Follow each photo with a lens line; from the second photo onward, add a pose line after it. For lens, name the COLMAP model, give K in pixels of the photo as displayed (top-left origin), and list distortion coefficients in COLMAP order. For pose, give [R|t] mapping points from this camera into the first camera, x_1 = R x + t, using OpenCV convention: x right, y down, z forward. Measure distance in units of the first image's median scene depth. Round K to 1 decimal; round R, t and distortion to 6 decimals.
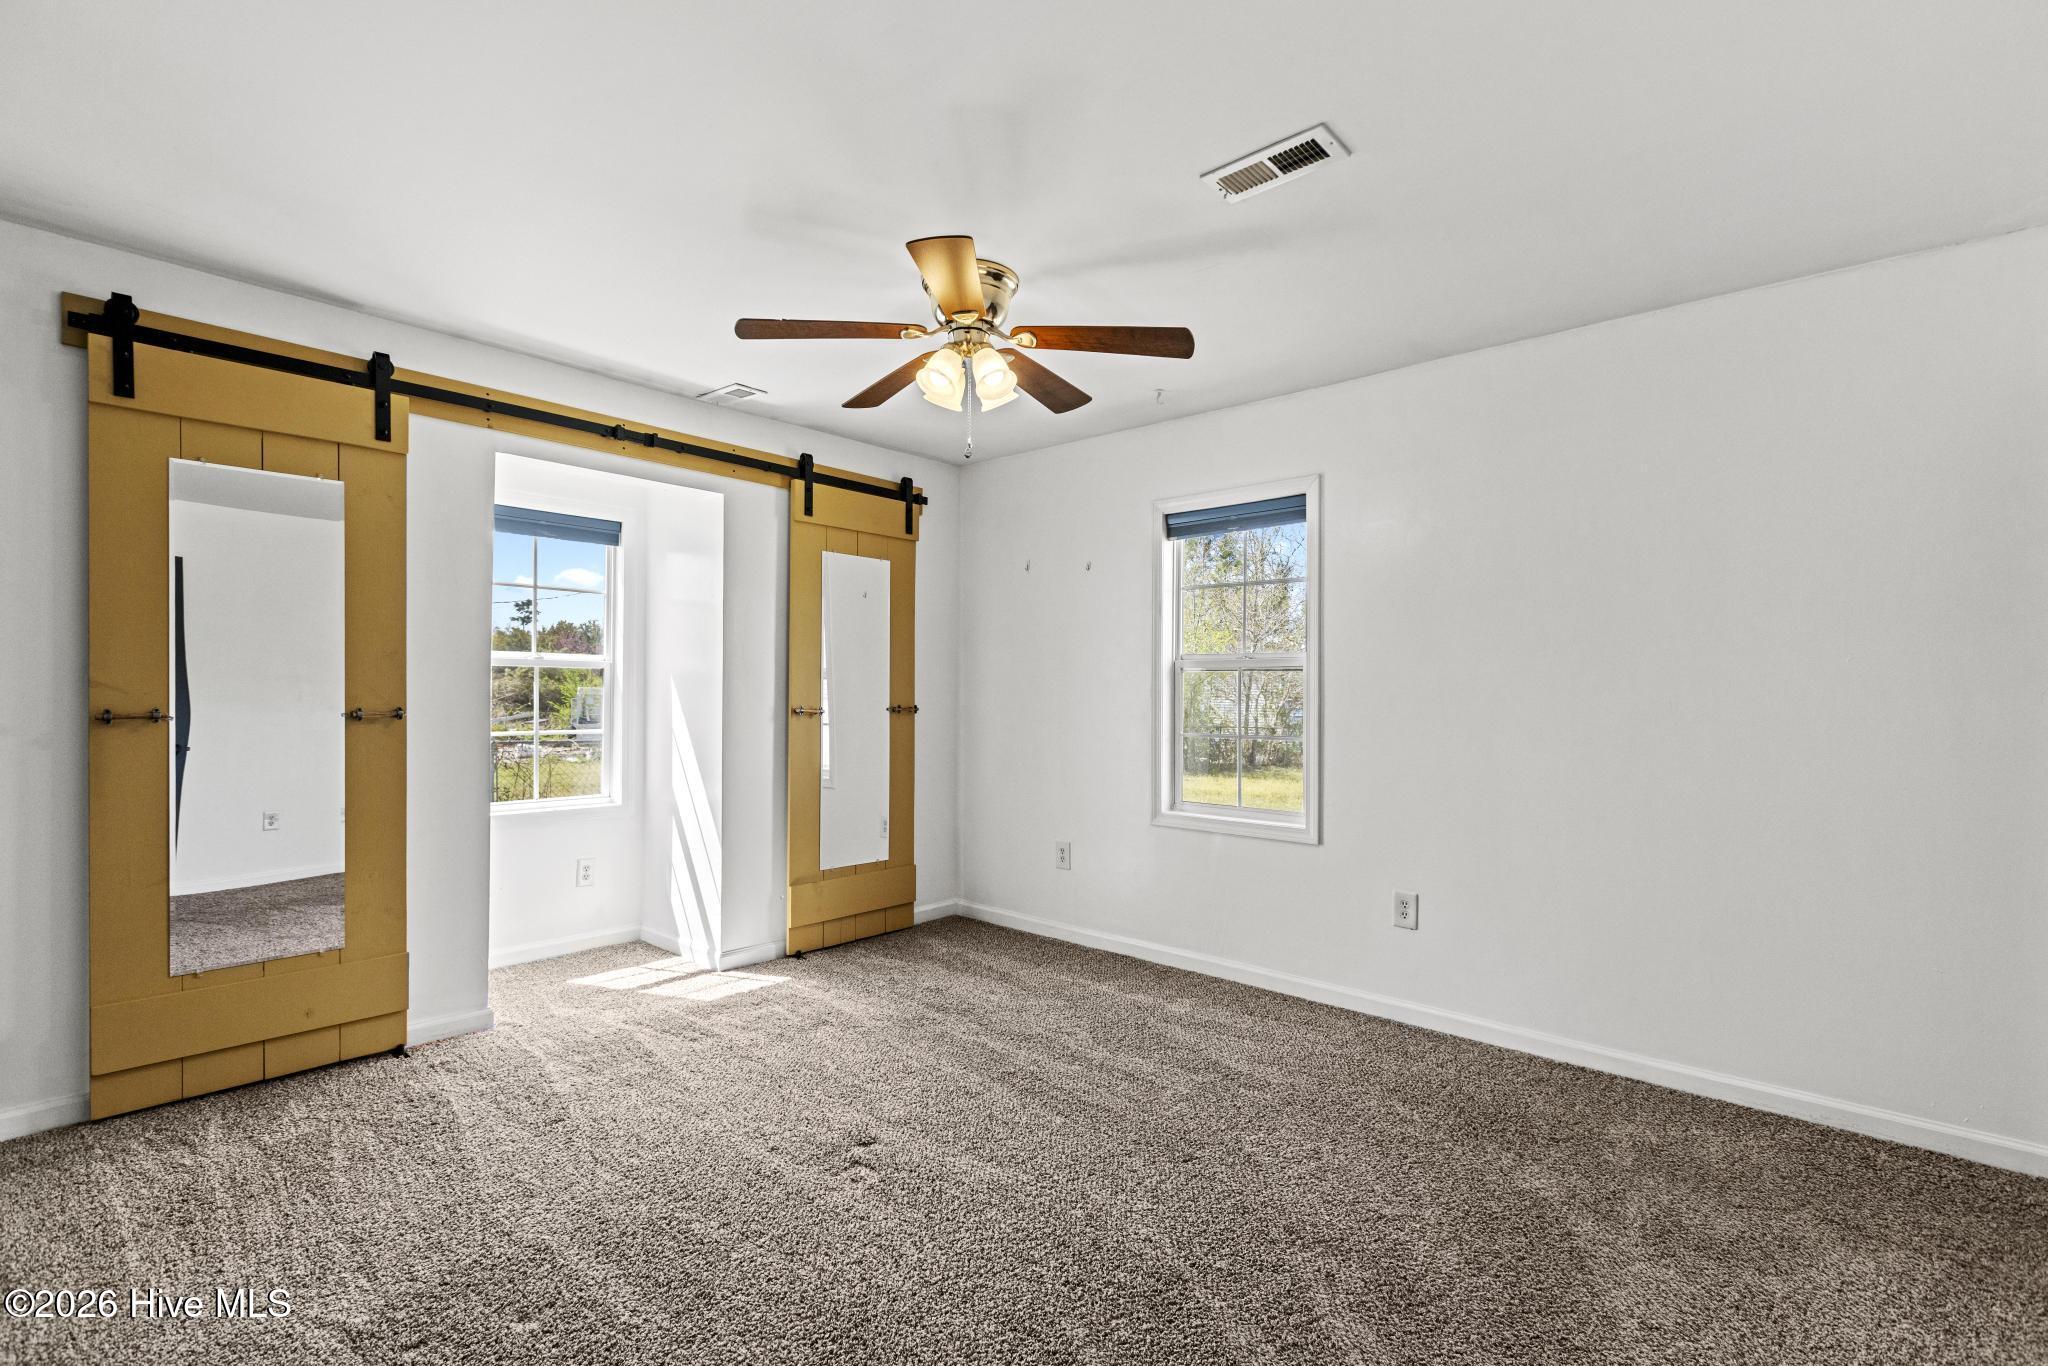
lens RADIAL K [[908.7, 0, 1015.8], [0, 908.7, 707.7], [0, 0, 1]] dist [0.001519, -0.000179]
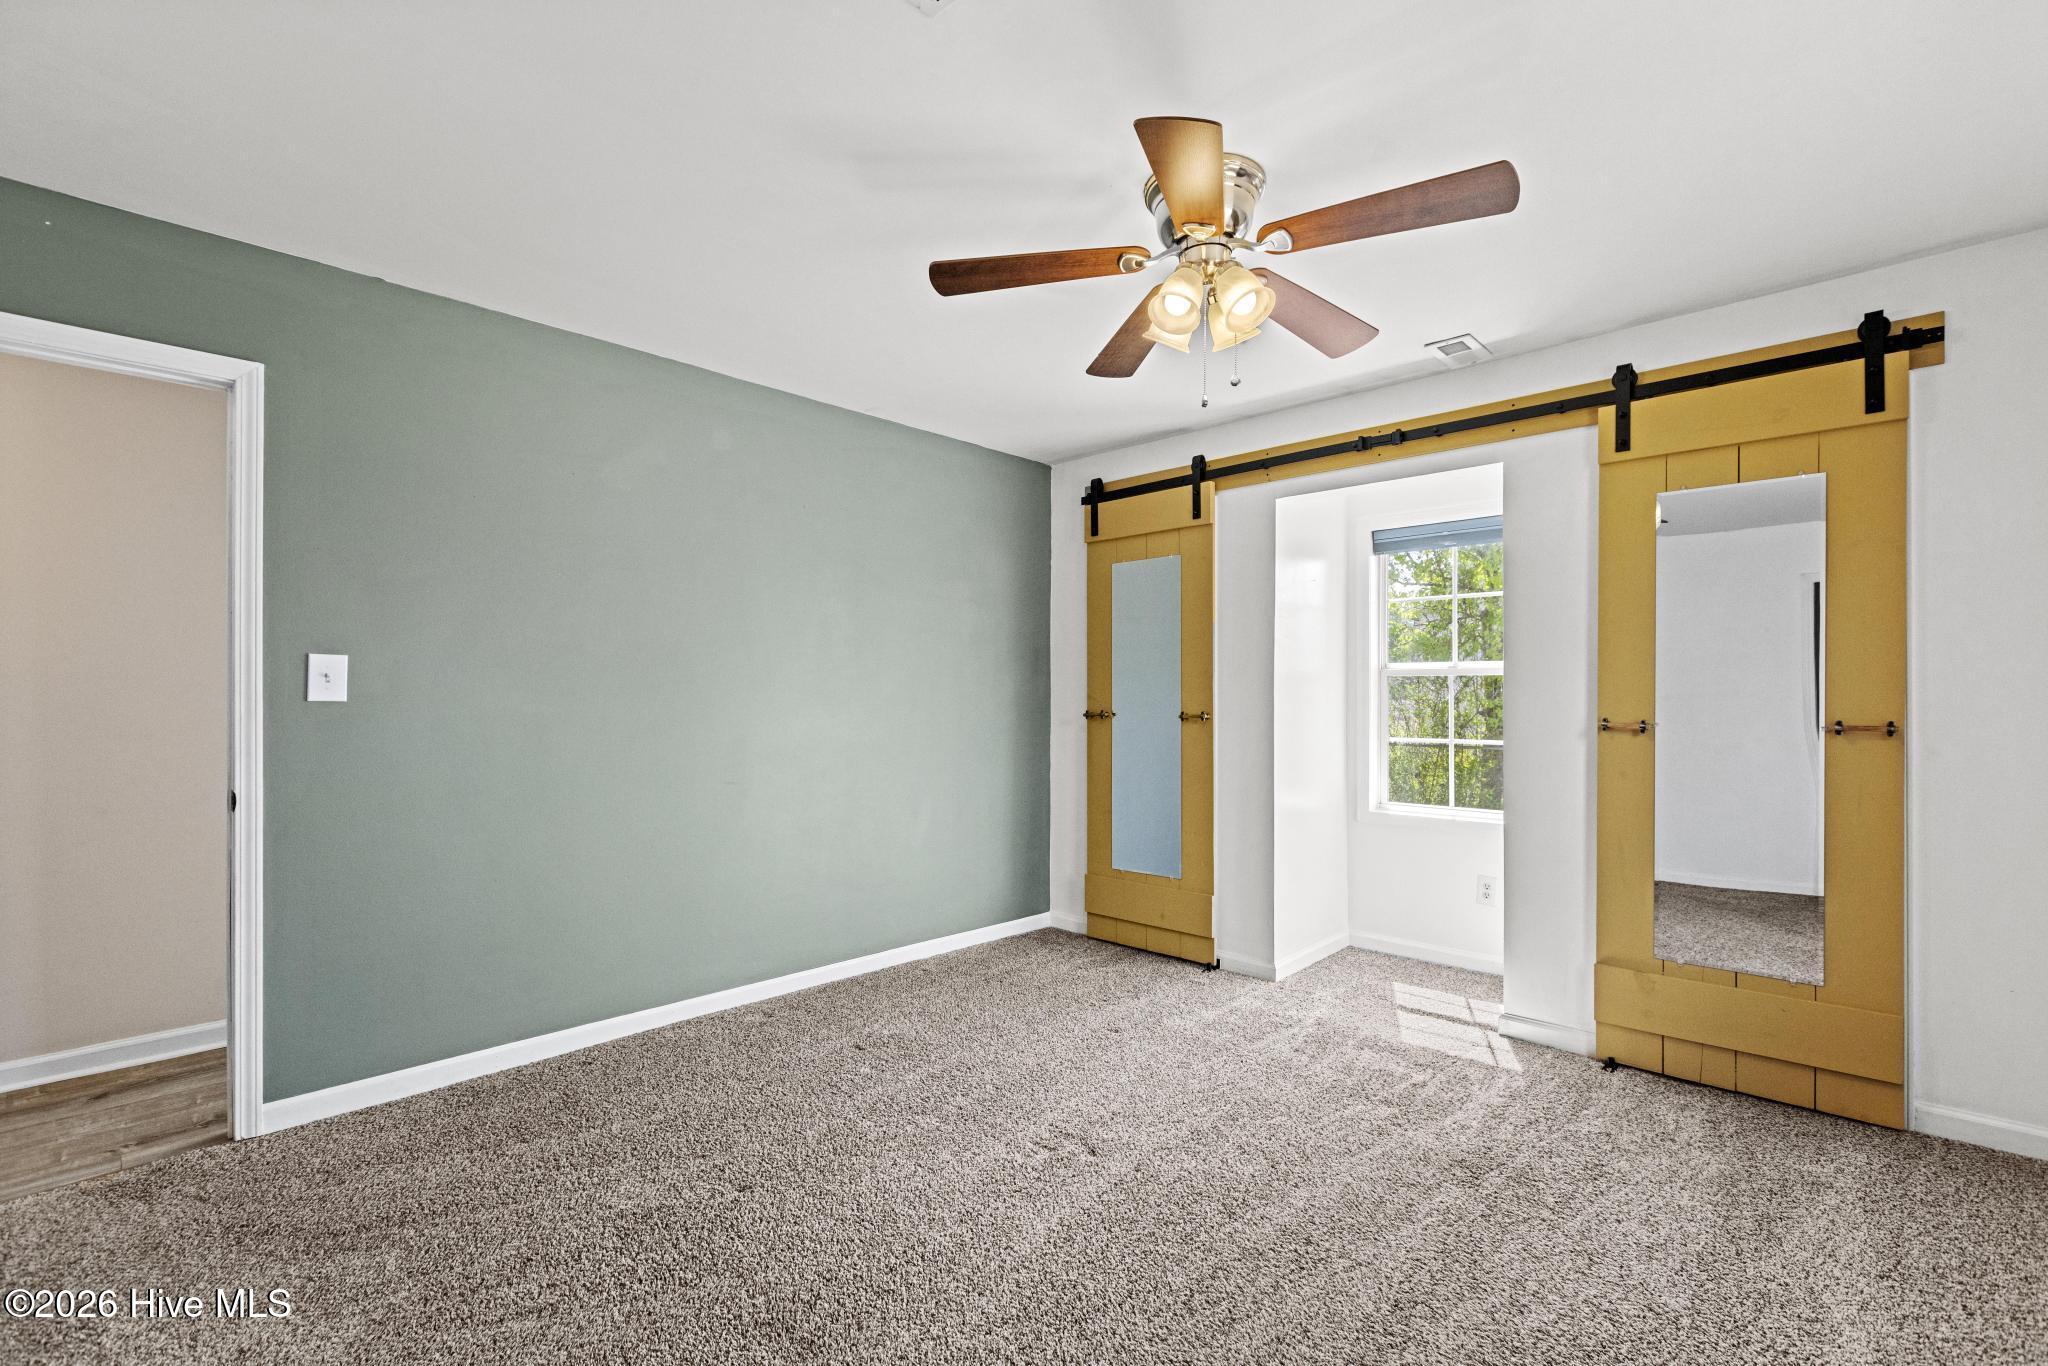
lens RADIAL K [[908.7, 0, 1015.8], [0, 908.7, 707.7], [0, 0, 1]] dist [0.001519, -0.000179]
pose [[-0.017683, 0.002719, -0.999840, 0.544977], [-0.016522, 0.999859, 0.003012, -0.005004], [0.999707, 0.016572, -0.017635, 0.595581]]
